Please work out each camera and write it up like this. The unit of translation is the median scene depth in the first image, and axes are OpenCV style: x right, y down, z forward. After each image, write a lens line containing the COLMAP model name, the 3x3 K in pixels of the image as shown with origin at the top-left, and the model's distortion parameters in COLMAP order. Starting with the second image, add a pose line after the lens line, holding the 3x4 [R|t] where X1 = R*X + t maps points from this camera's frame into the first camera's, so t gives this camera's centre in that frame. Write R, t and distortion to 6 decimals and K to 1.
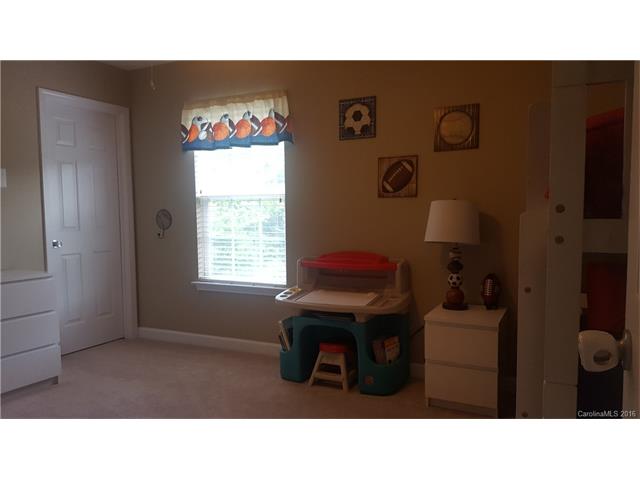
lens RADIAL K [[451.9, 0, 316.6], [0, 451.9, 244.1], [0, 0, 1]] dist [0.083870, -0.147950]
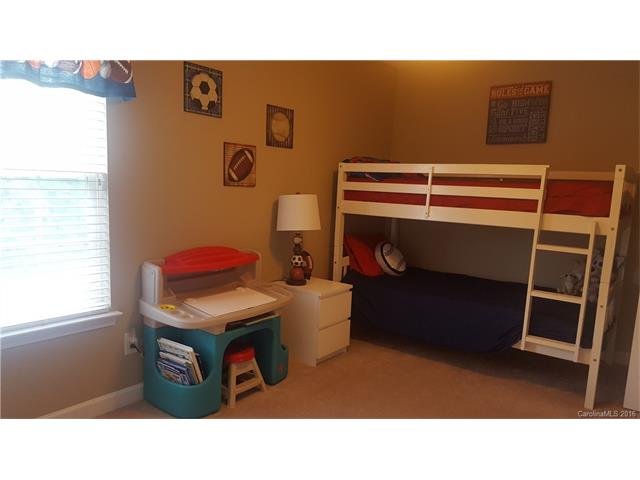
lens RADIAL K [[451.9, 0, 316.6], [0, 451.9, 244.1], [0, 0, 1]] dist [0.083870, -0.147950]
pose [[0.216176, -0.119484, 0.969016, -0.744386], [0.008291, 0.992673, 0.120551, -0.095543], [-0.976319, -0.018026, 0.215583, 0.621777]]
